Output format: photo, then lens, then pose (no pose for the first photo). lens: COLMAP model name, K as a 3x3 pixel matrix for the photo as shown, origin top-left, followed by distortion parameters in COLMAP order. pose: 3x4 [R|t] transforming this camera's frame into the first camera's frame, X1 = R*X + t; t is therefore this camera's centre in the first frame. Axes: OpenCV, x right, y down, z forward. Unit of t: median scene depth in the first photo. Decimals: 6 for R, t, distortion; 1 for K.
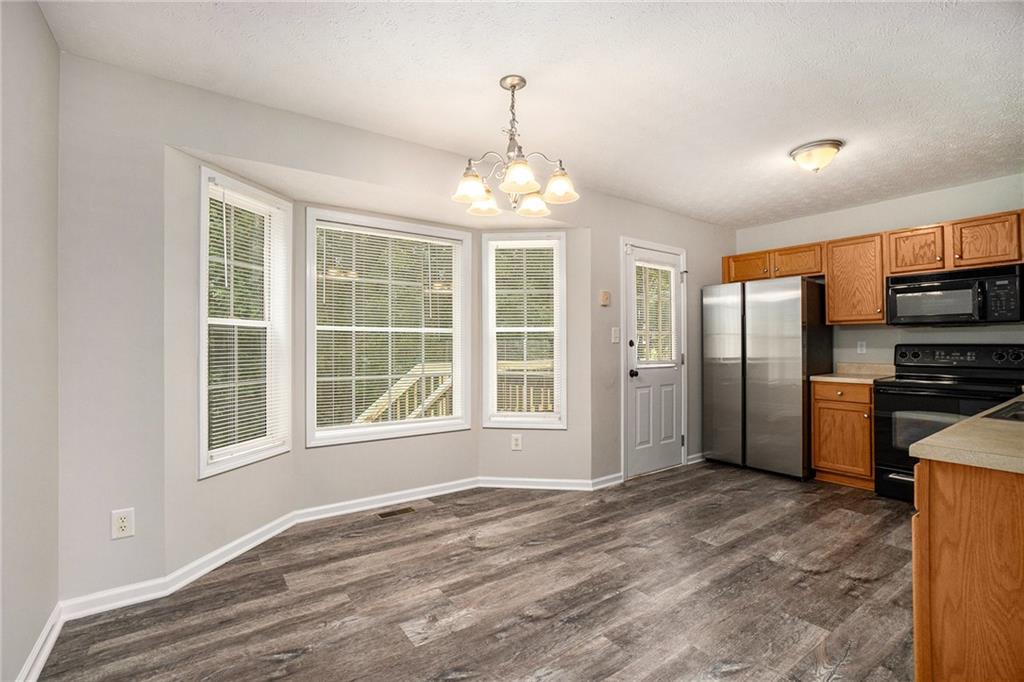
lens RADIAL K [[460.6, 0, 500.3], [0, 460.6, 339.7], [0, 0, 1]] dist [-0.060301, 0.023043]
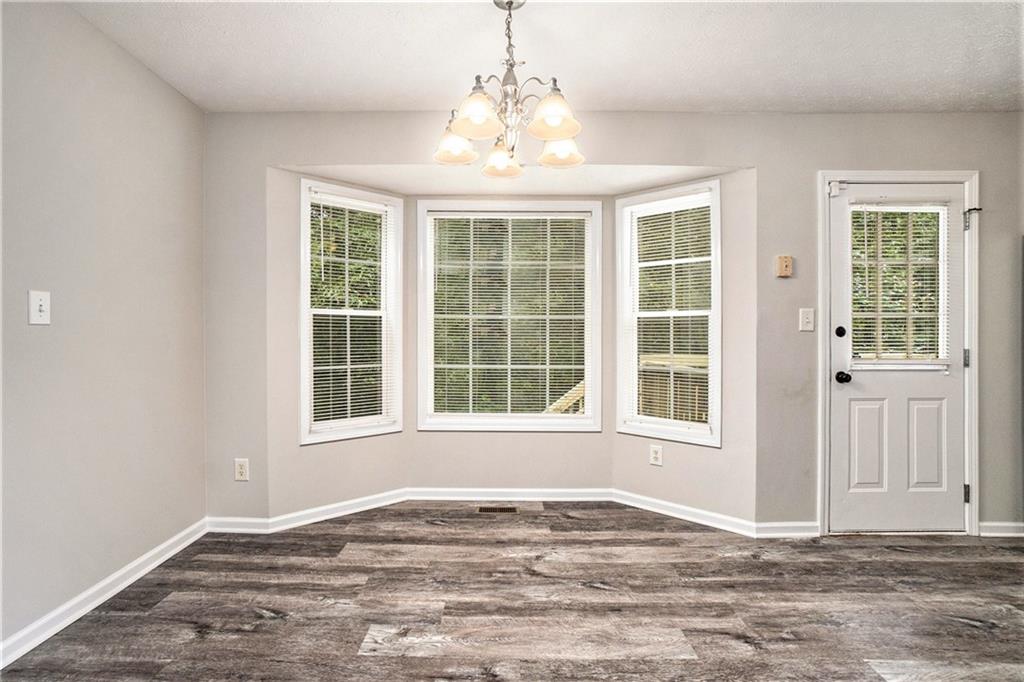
lens RADIAL K [[460.6, 0, 500.3], [0, 460.6, 339.7], [0, 0, 1]] dist [-0.060301, 0.023043]
pose [[0.815613, 0.009355, -0.578522, 0.347839], [0.002353, 0.999807, 0.019485, 0.008226], [0.578593, -0.017254, 0.815434, 0.252958]]
